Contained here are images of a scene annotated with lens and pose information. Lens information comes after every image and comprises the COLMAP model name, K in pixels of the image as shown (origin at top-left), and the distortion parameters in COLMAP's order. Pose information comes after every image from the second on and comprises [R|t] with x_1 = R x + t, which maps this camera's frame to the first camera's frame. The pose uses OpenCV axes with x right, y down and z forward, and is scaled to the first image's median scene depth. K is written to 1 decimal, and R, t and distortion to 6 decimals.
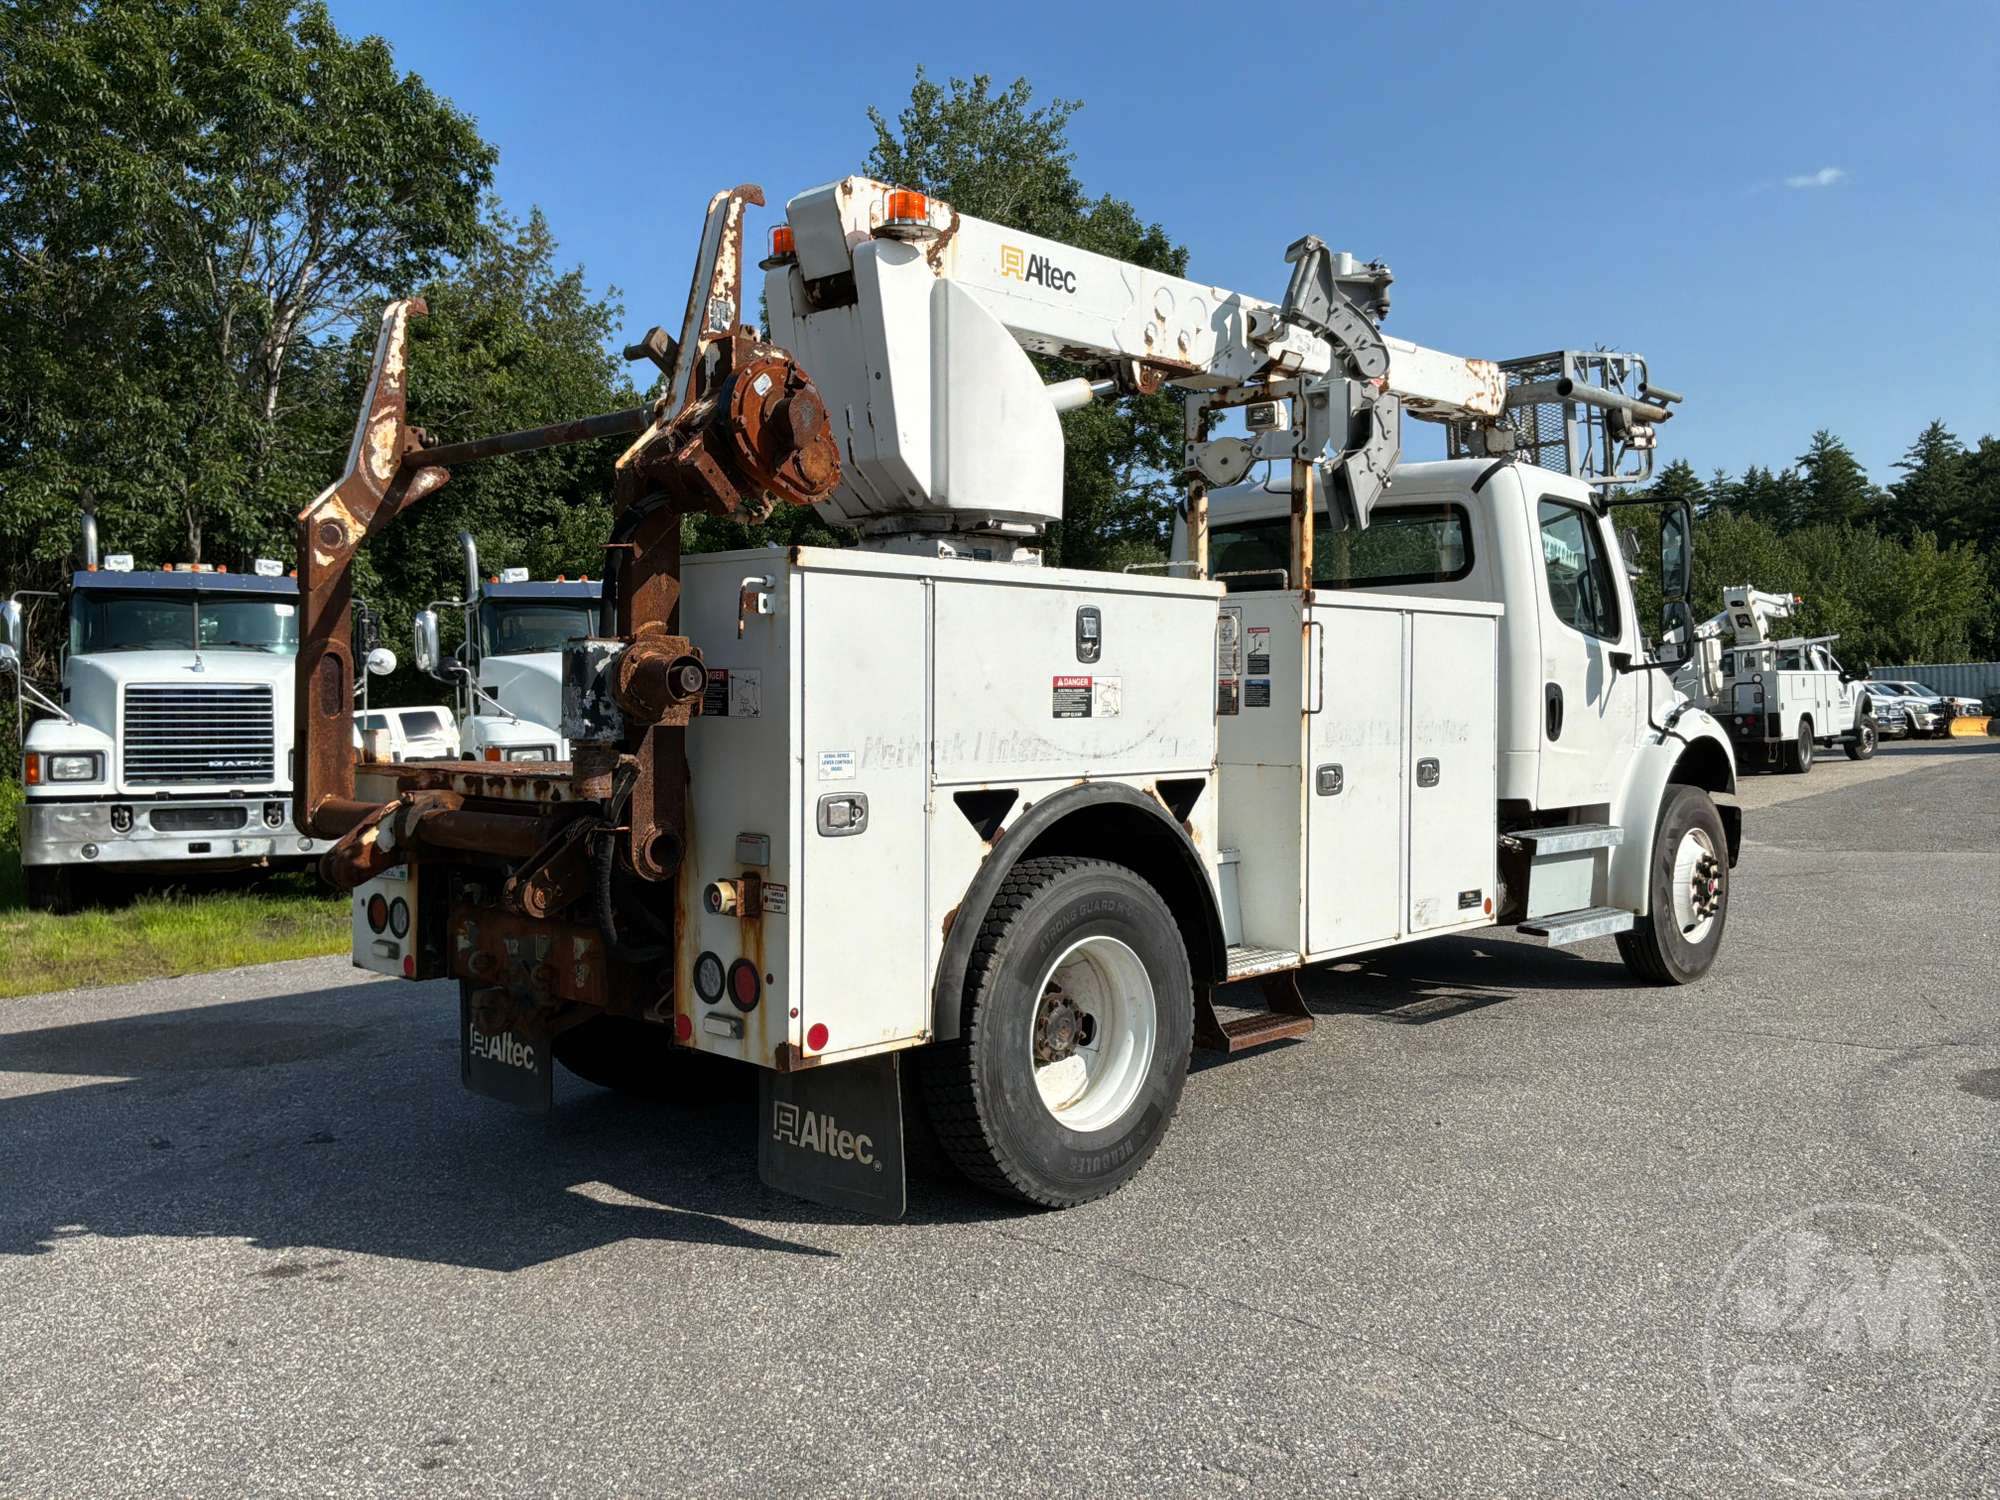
lens RADIAL K [[1651.2, 0, 1007.7], [0, 1651.2, 748.3], [0, 0, 1]] dist [0.148709, -0.310948]
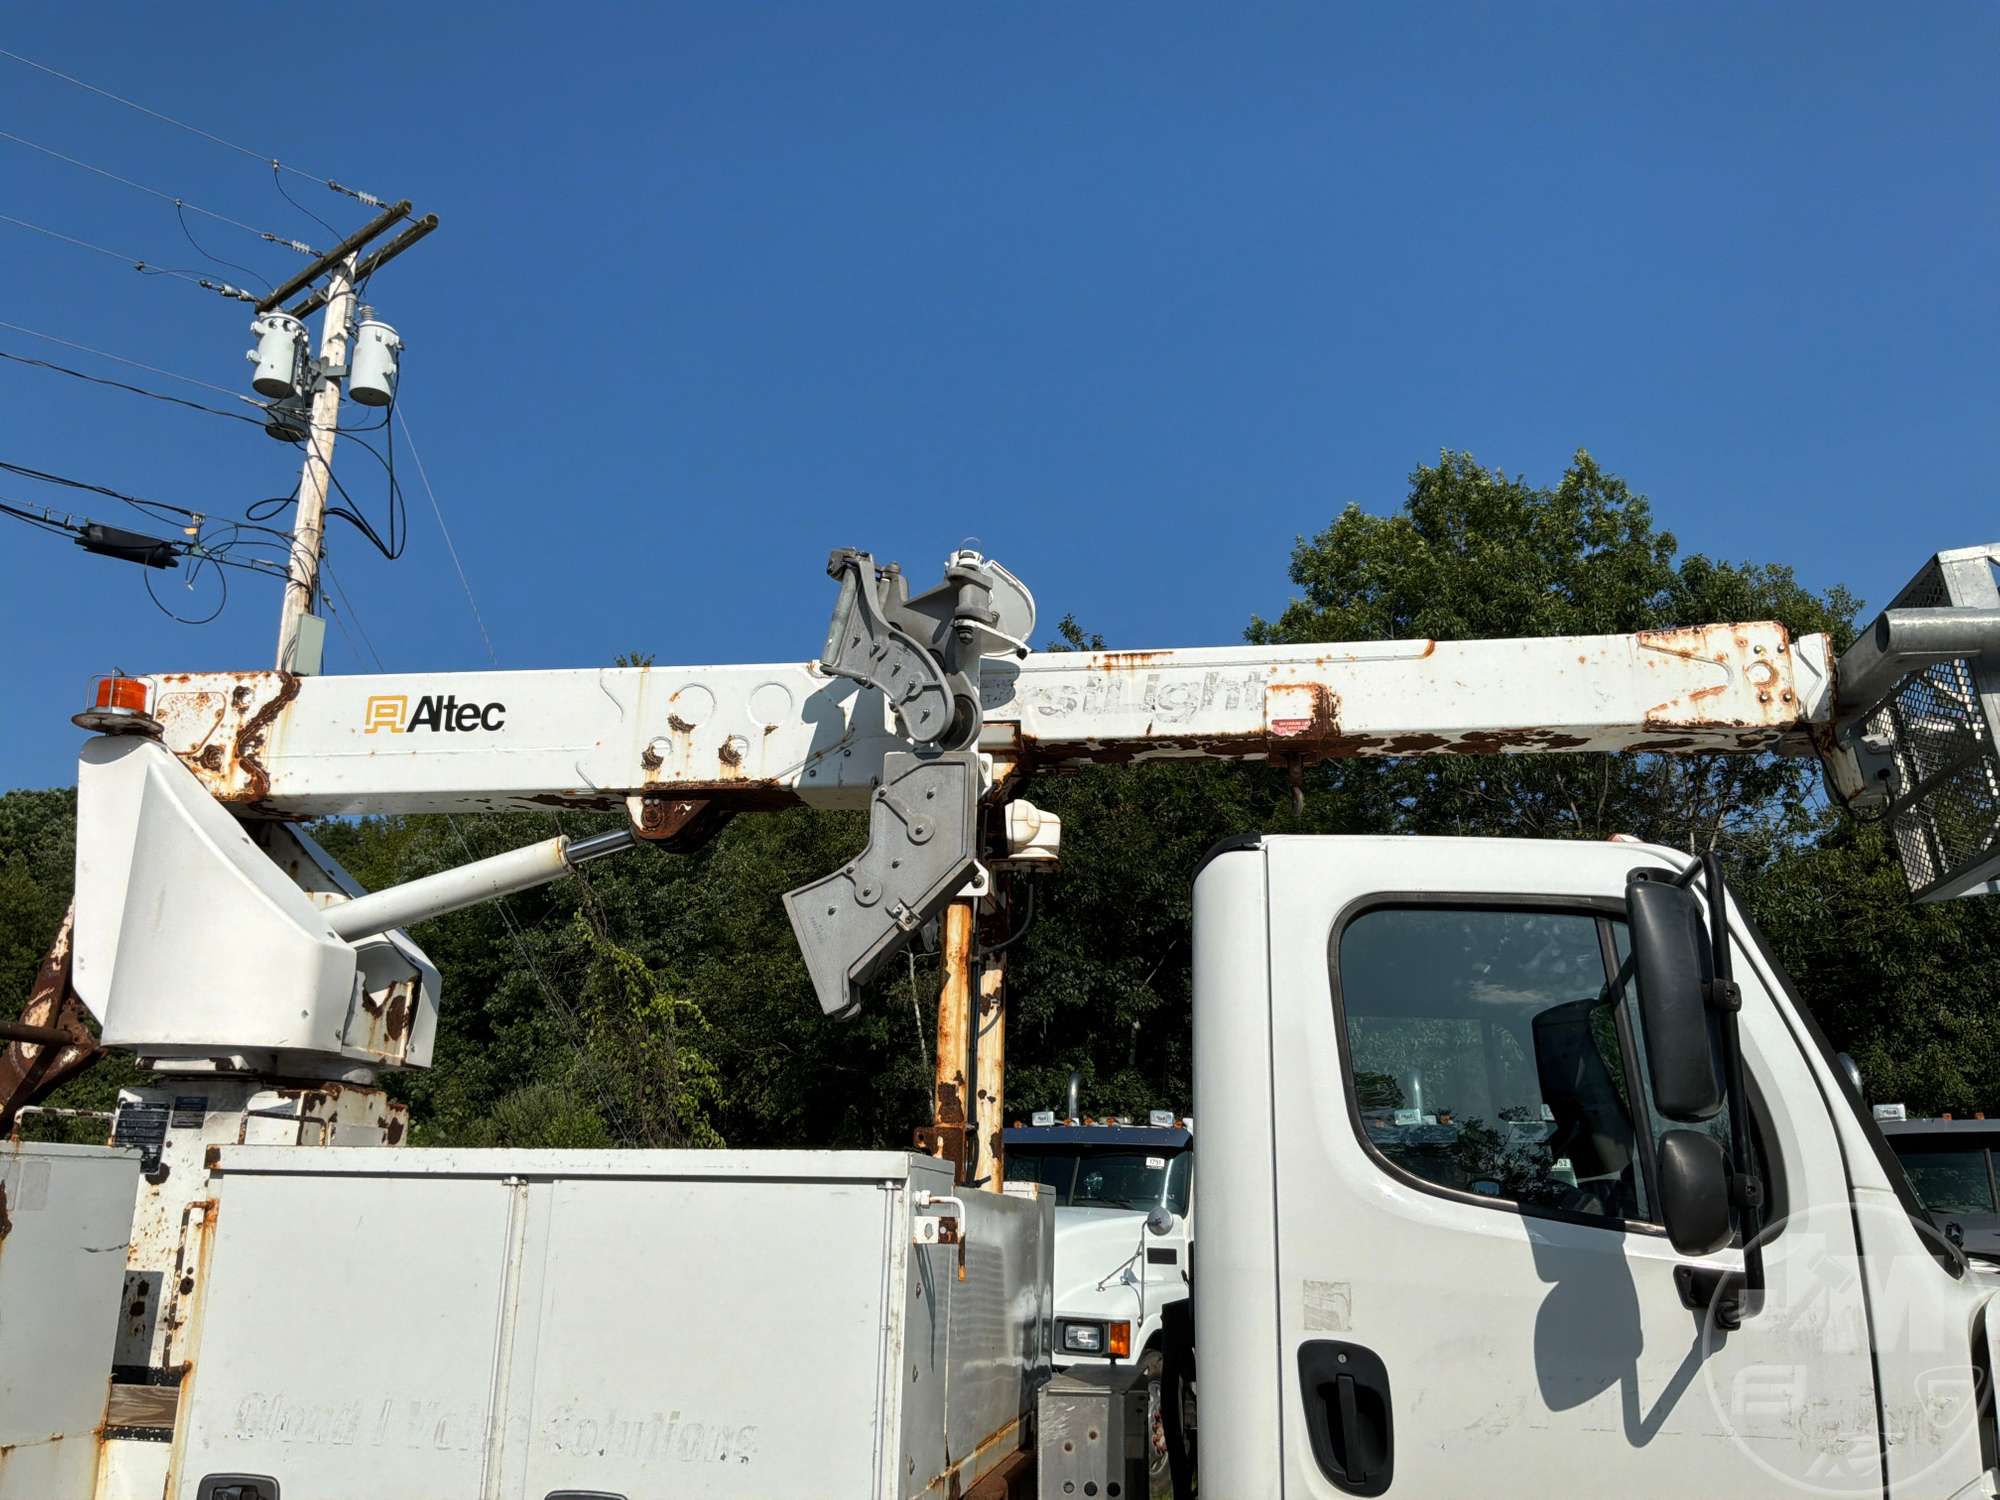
lens RADIAL K [[1651.2, 0, 1007.7], [0, 1651.2, 748.3], [0, 0, 1]] dist [0.148709, -0.310948]
pose [[0.565598, -0.210999, -0.797231, 0.874282], [-0.048964, 0.956418, -0.287867, -0.076401], [0.823226, 0.201853, 0.530617, 0.932333]]
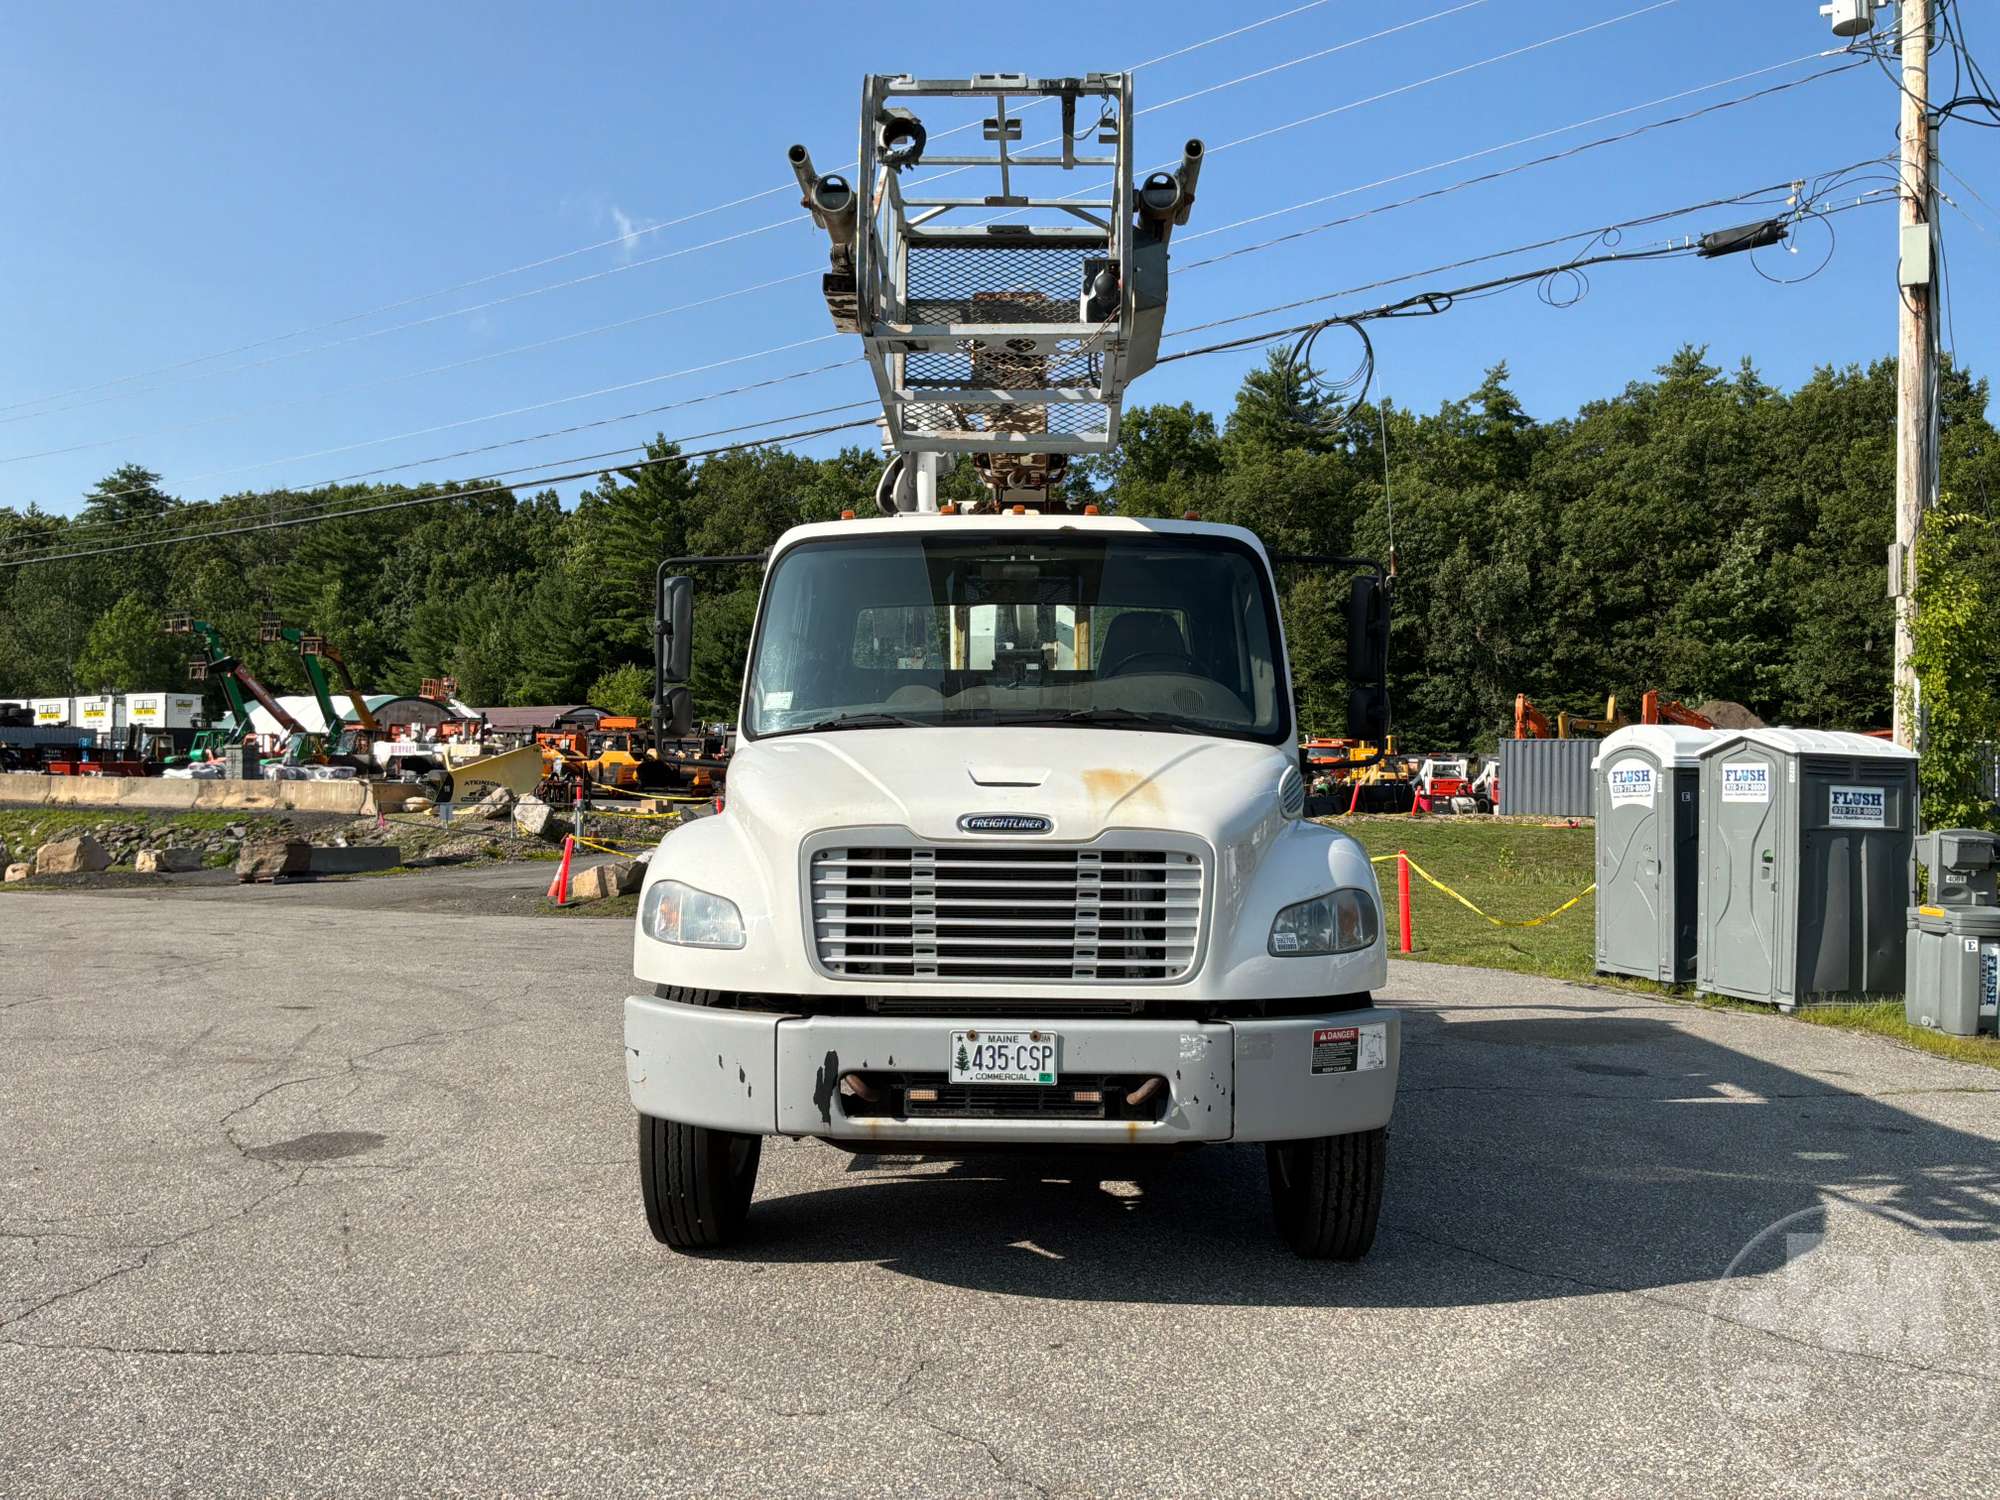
lens RADIAL K [[1665.8, 0, 988.2], [0, 1665.8, 740.4], [0, 0, 1]] dist [0.092735, -0.128561]
pose [[-0.752638, -0.018368, -0.658179, 1.163413], [-0.020097, 0.999786, -0.004921, -0.084258], [0.658128, 0.009523, -0.752846, 2.423041]]
